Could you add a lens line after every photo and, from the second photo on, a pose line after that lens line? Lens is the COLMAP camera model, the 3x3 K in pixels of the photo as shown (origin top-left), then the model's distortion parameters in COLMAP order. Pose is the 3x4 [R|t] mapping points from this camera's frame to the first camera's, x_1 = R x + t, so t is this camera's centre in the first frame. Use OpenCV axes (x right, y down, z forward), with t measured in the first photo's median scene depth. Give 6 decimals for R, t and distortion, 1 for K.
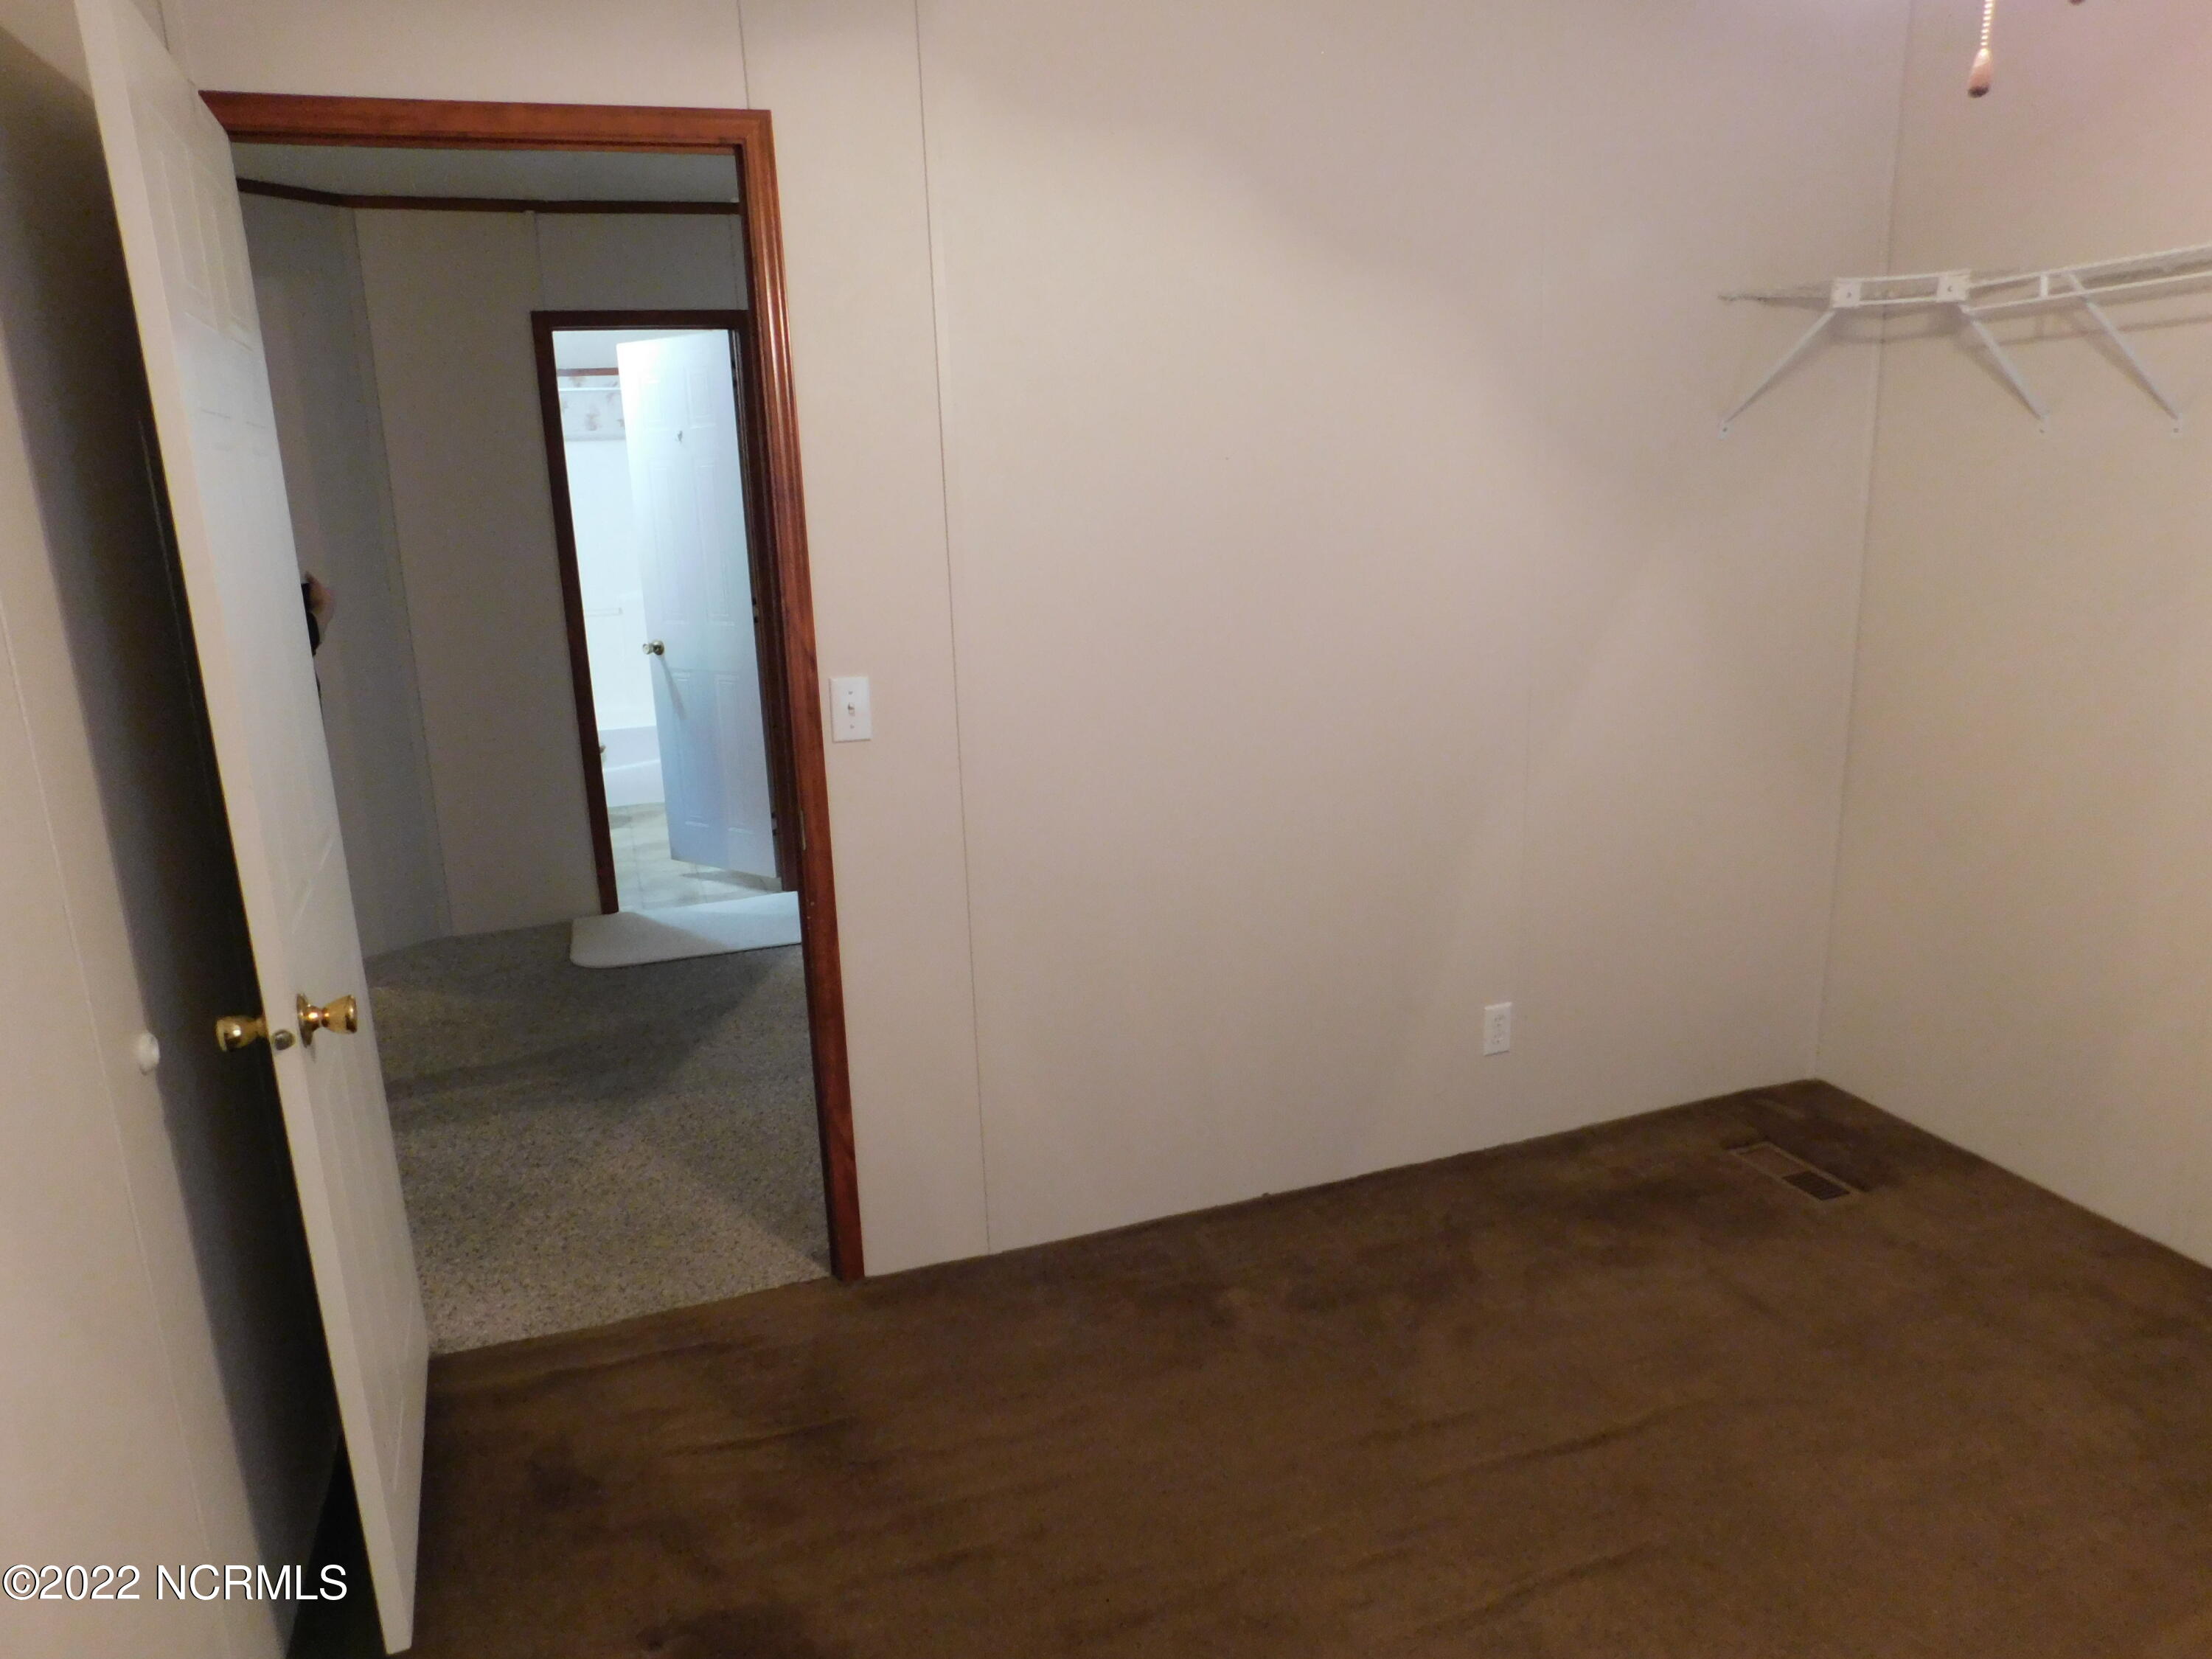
lens RADIAL K [[1446.9, 0, 1108.2], [0, 1446.9, 844.2], [0, 0, 1]] dist [-0.070750, 0.058119]
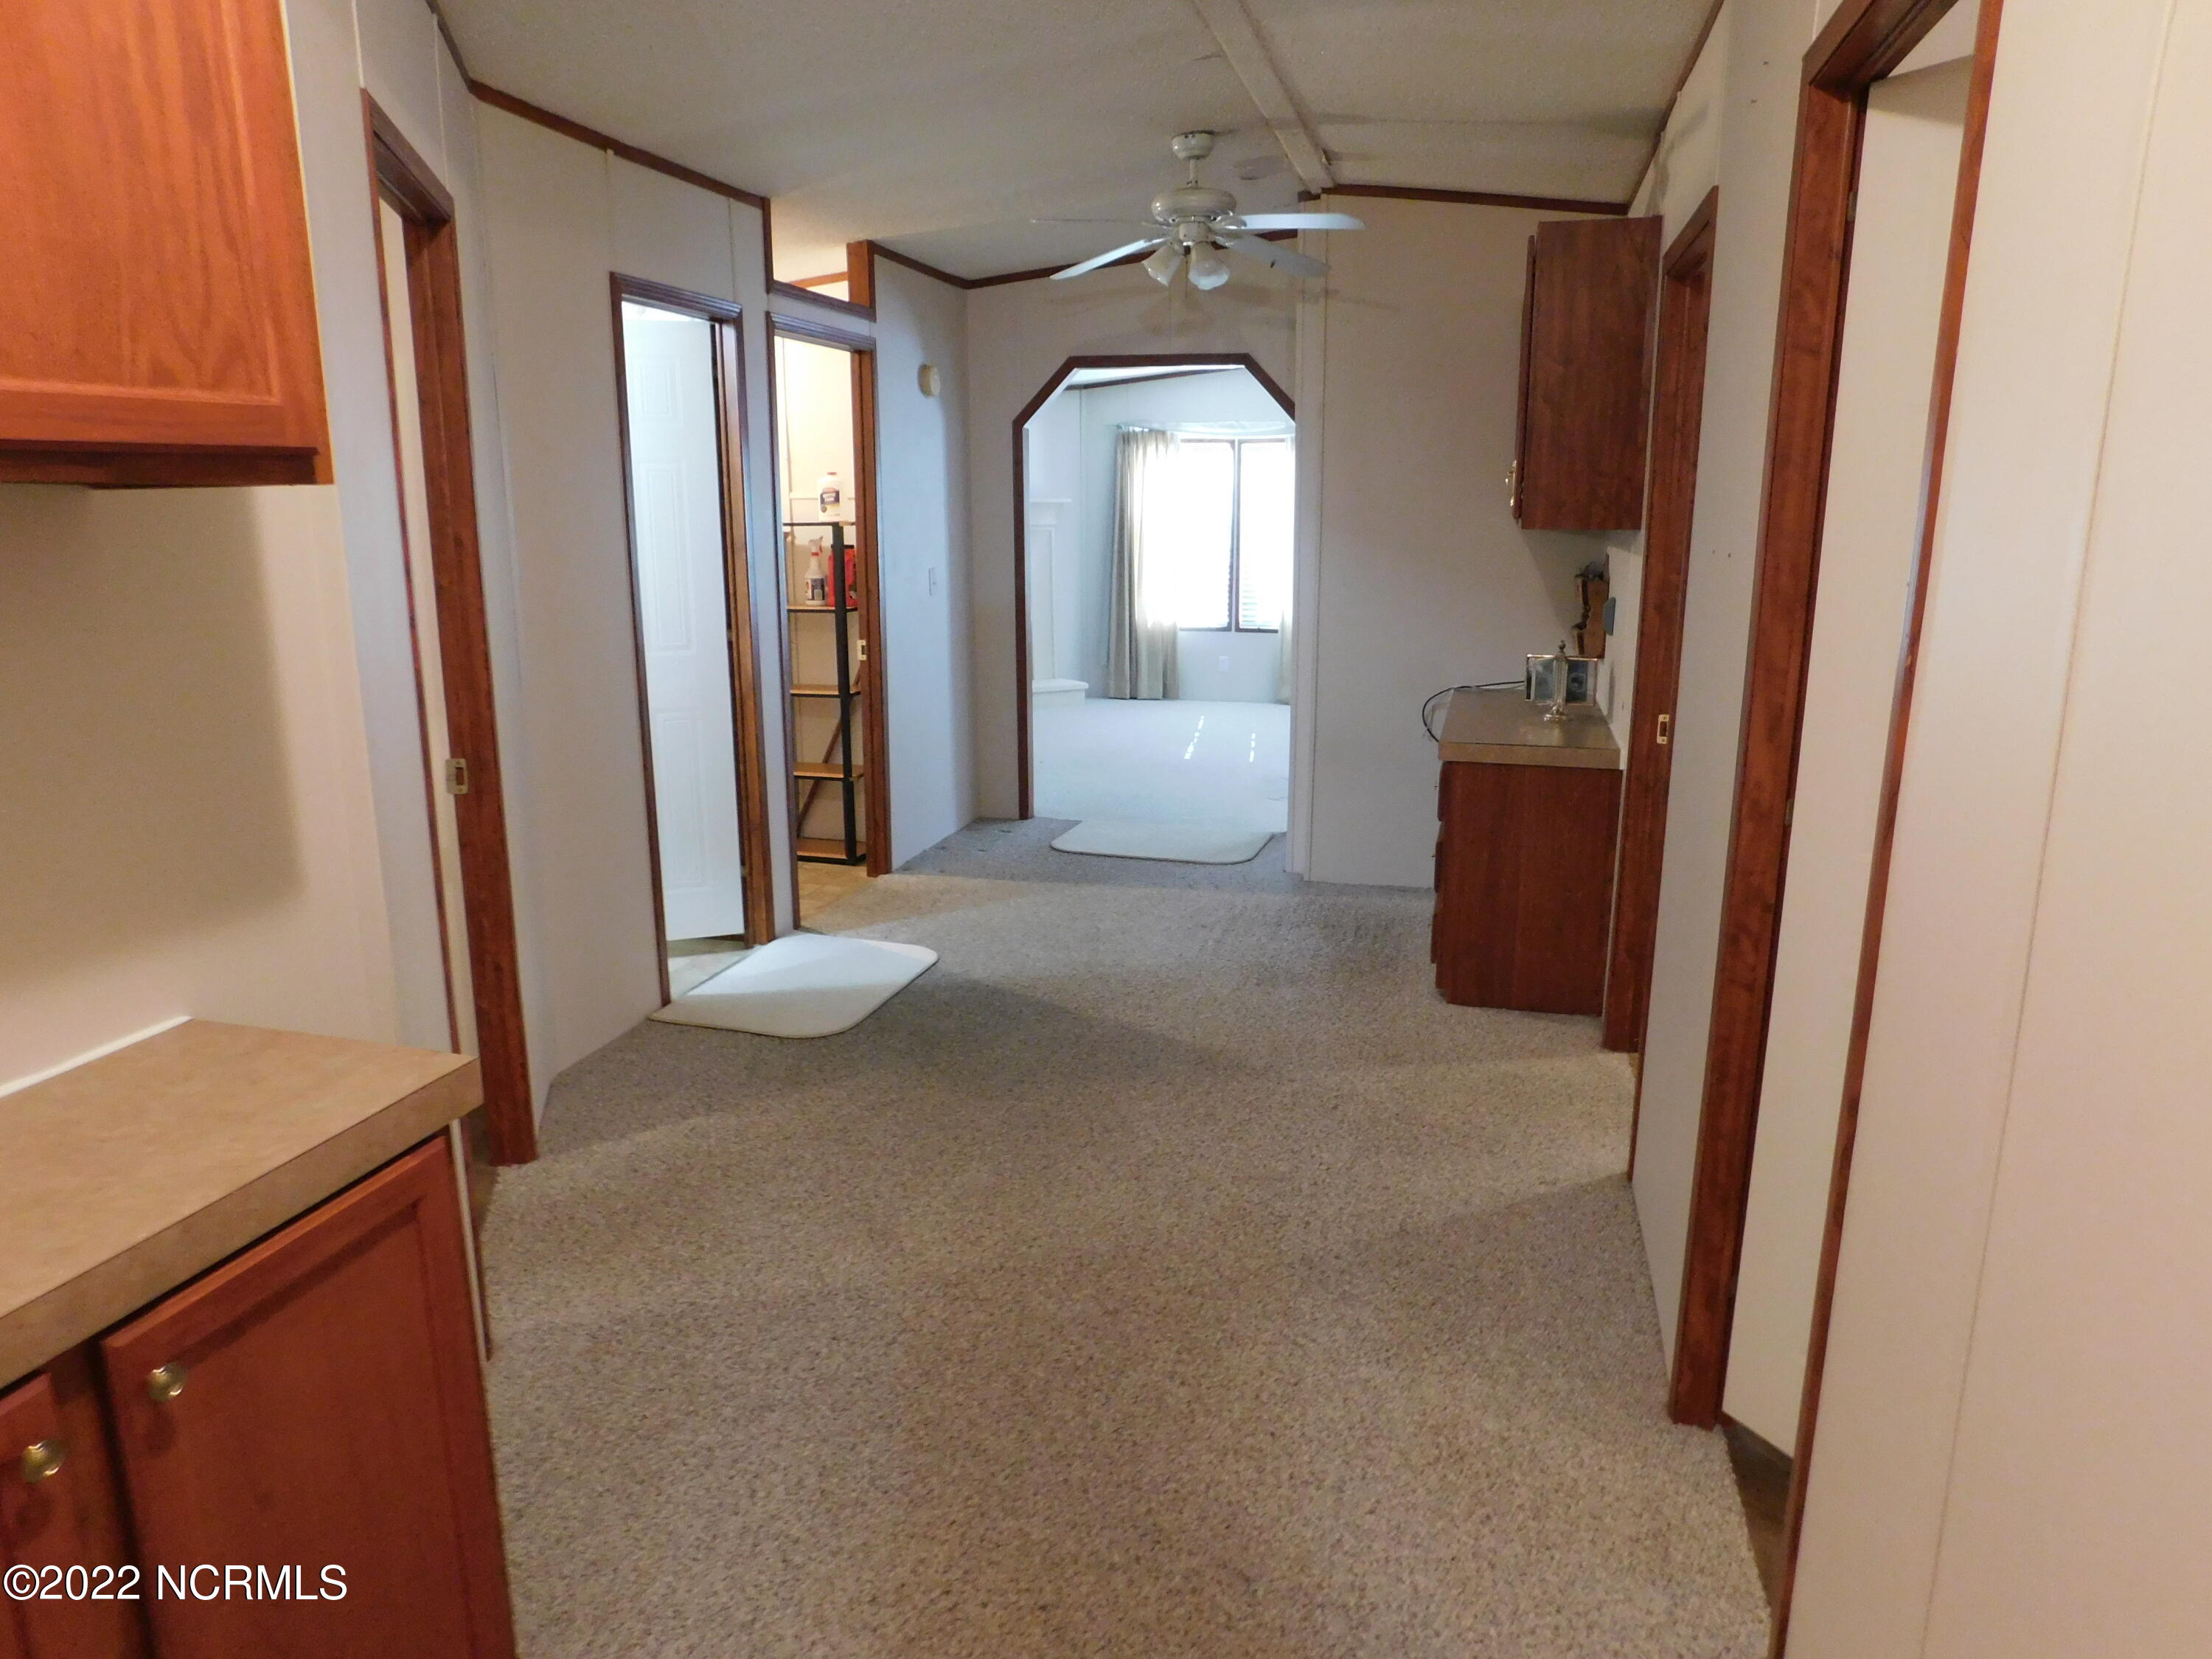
lens RADIAL K [[1446.9, 0, 1101.5], [0, 1446.9, 820.0], [0, 0, 1]] dist [-0.070750, 0.058119]
pose [[0.548335, -0.150593, 0.822588, -0.915199], [0.184991, 0.981126, 0.056302, -0.058135], [-0.815541, 0.121299, 0.565844, 0.330552]]
